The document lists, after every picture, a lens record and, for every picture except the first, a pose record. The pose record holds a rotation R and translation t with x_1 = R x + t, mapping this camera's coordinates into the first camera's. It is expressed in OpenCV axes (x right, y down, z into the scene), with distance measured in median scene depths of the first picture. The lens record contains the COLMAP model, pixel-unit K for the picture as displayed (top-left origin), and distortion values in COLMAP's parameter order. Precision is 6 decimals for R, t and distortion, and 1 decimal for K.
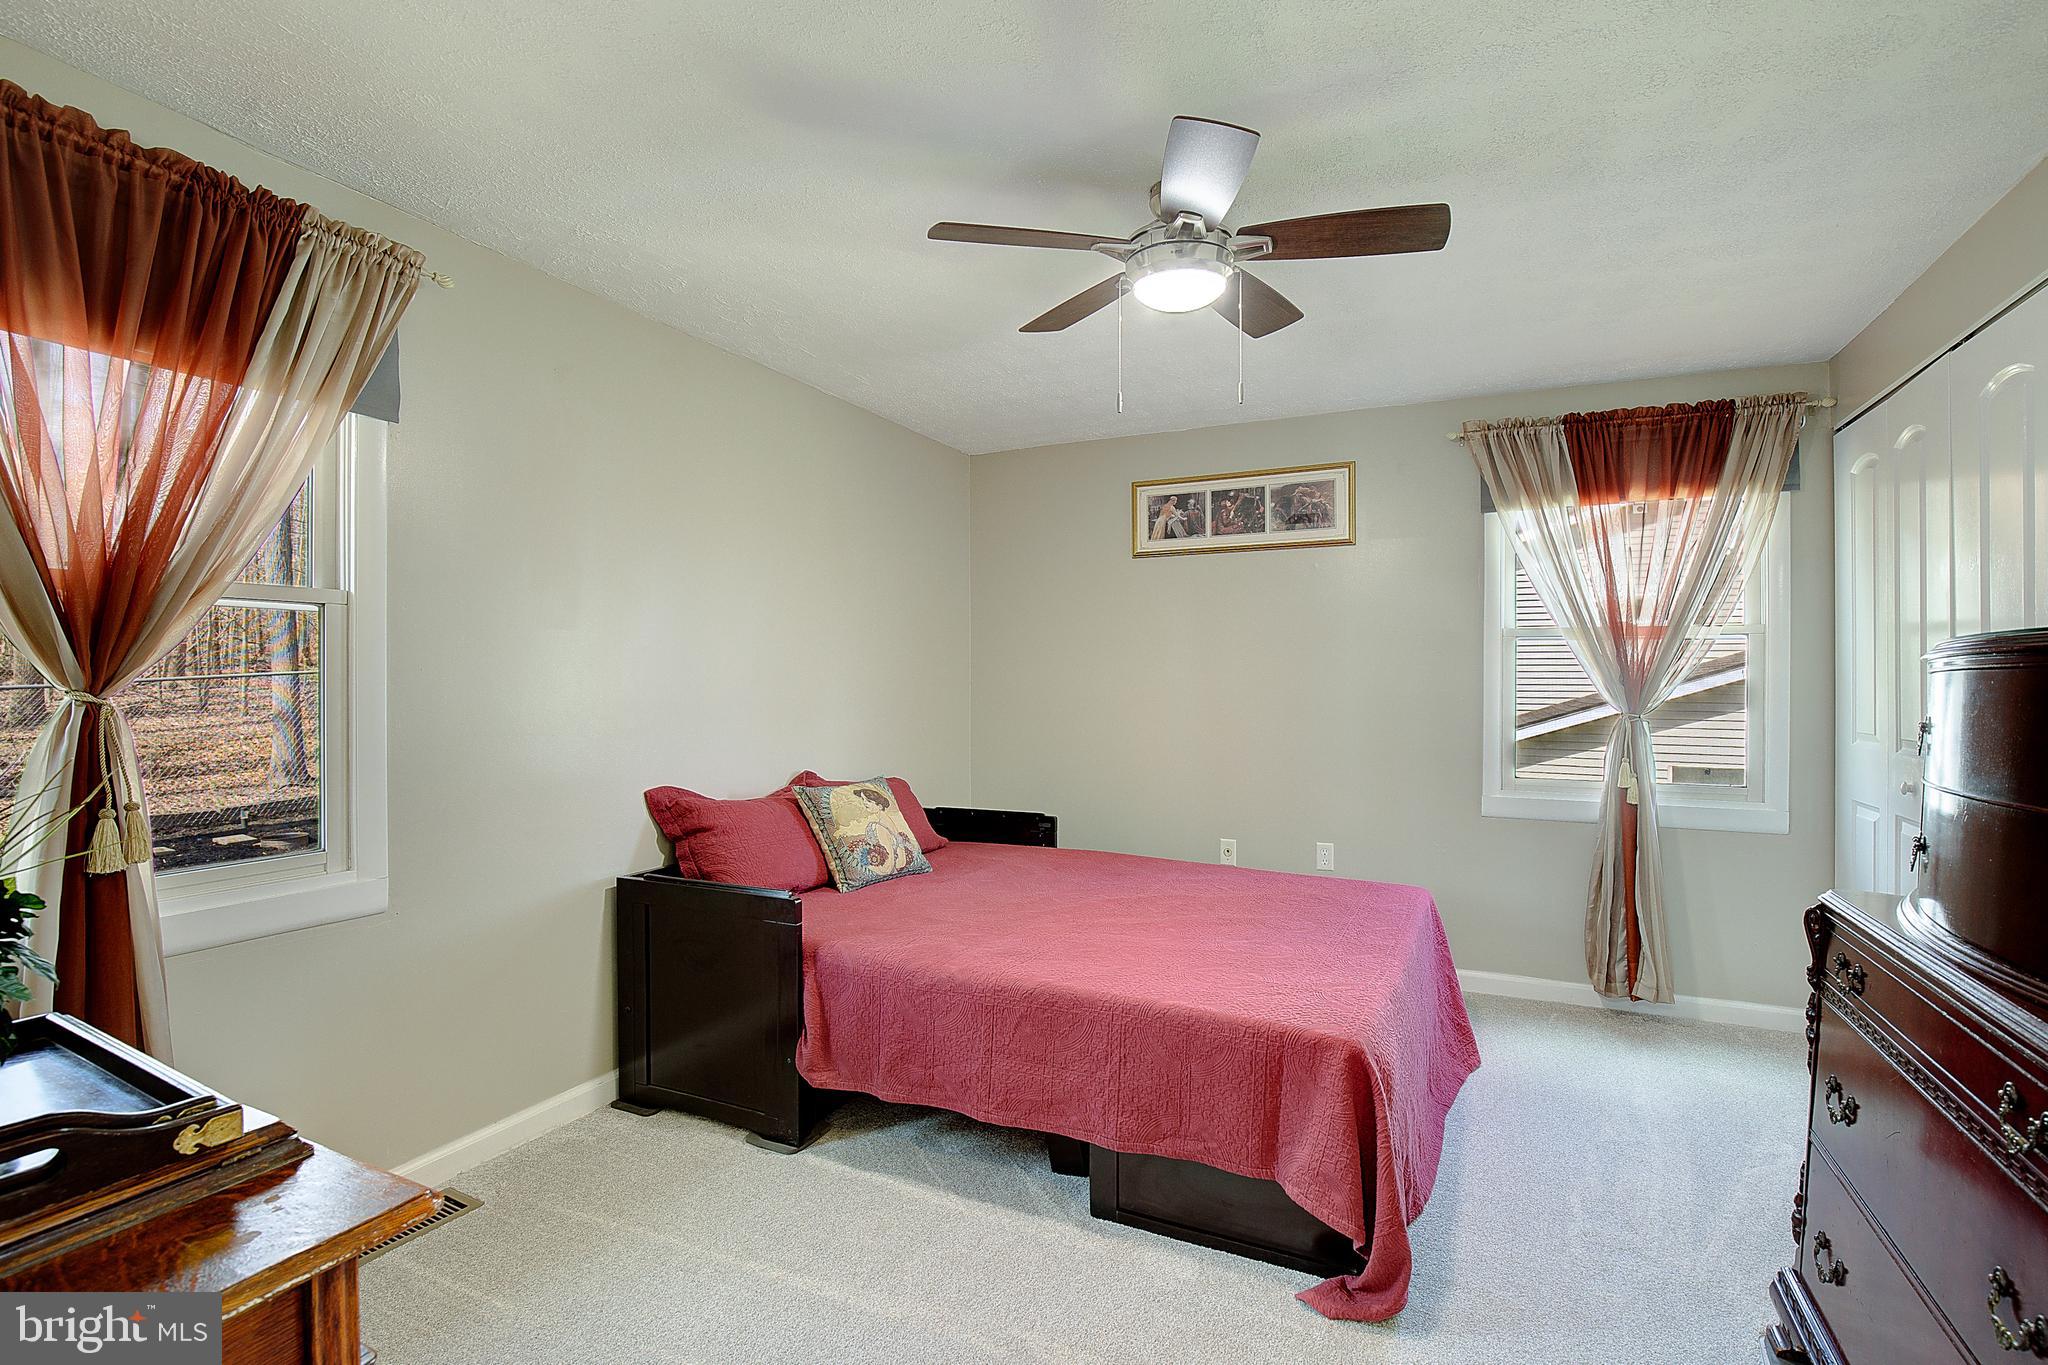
lens RADIAL K [[946.5, 0, 1004.2], [0, 946.5, 698.1], [0, 0, 1]] dist [-0.027109, 0.006410]
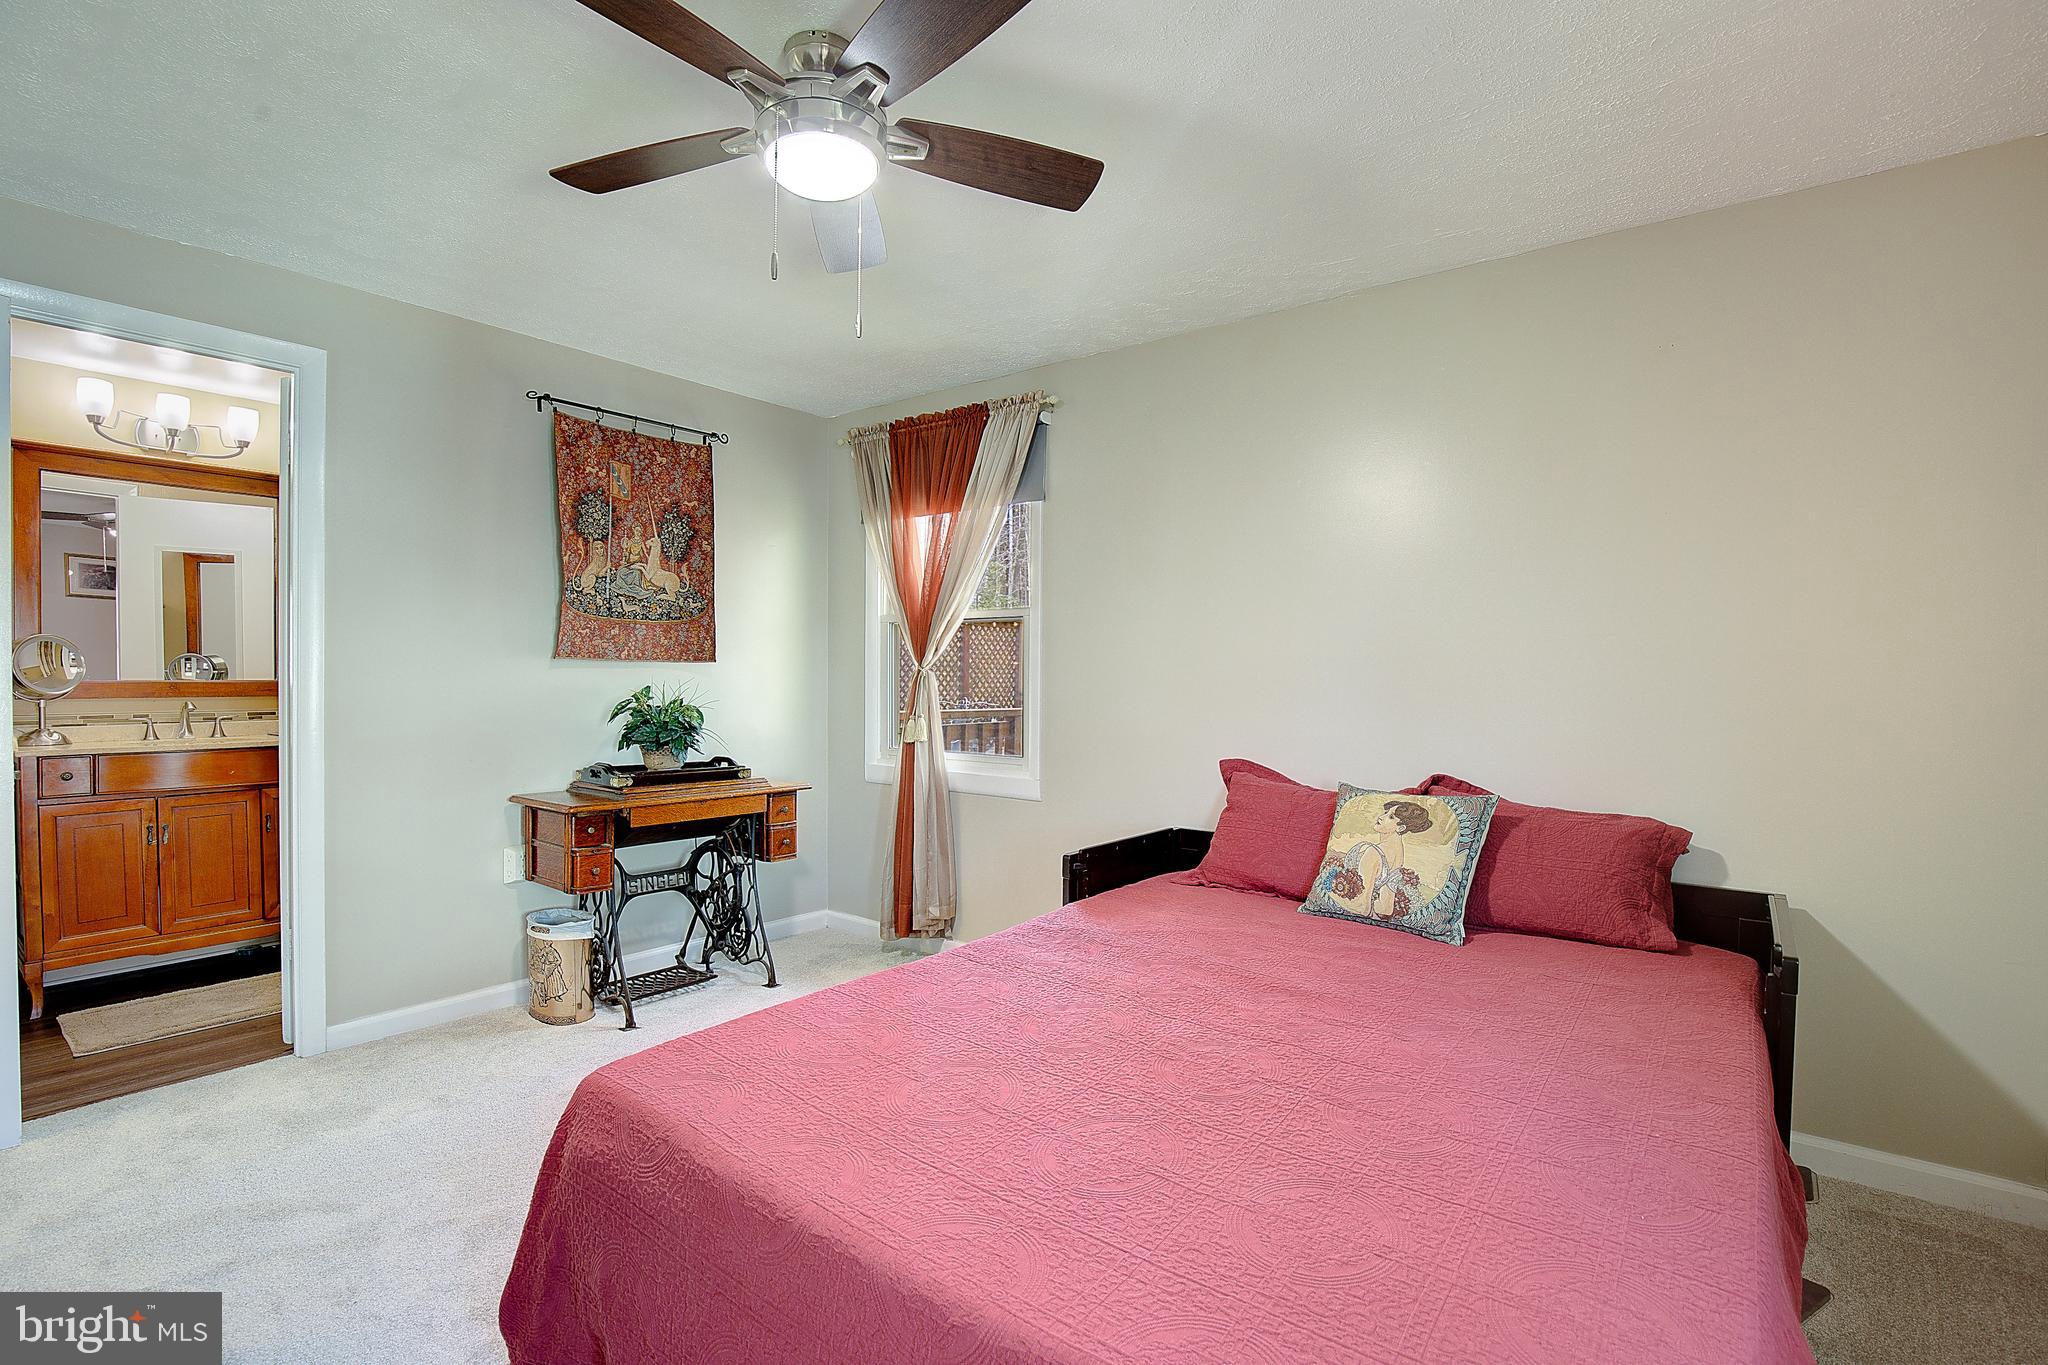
lens RADIAL K [[946.5, 0, 1029.2], [0, 946.5, 676.6], [0, 0, 1]] dist [-0.027109, 0.006410]
pose [[-0.180772, 0.012233, -0.983449, 0.851400], [-0.019729, 0.999676, 0.016061, -0.012360], [0.983327, 0.022306, -0.180473, 1.126395]]
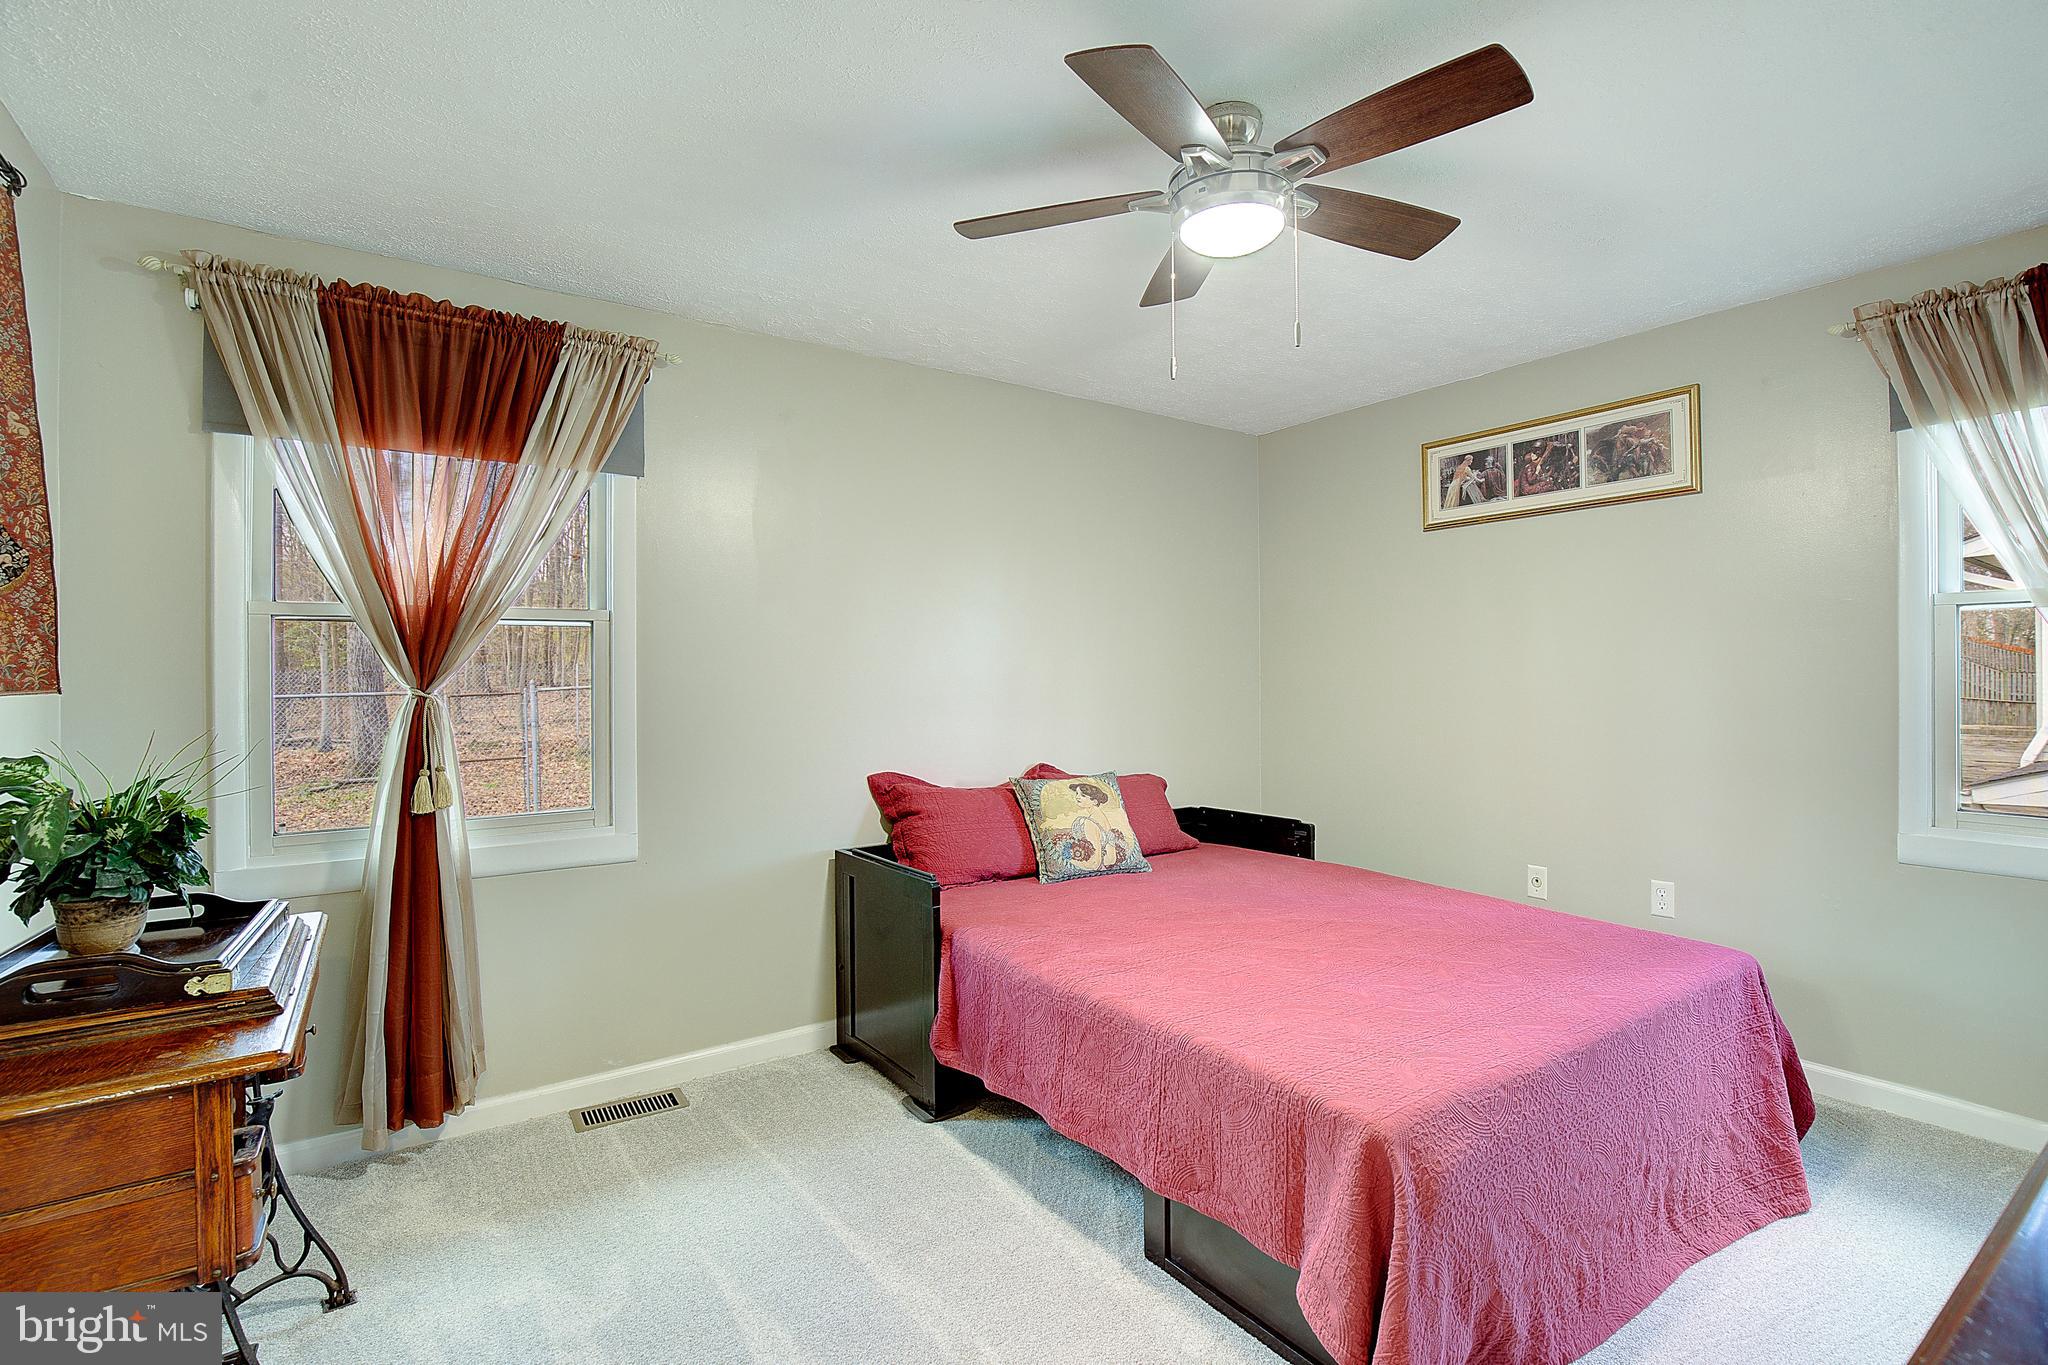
lens RADIAL K [[946.5, 0, 994.9], [0, 946.5, 679.7], [0, 0, 1]] dist [-0.027109, 0.006410]
pose [[0.875278, -0.002854, -0.483611, 0.345944], [-0.001876, 0.999955, -0.009298, -0.006140], [0.483616, 0.009046, 0.875234, 0.098429]]
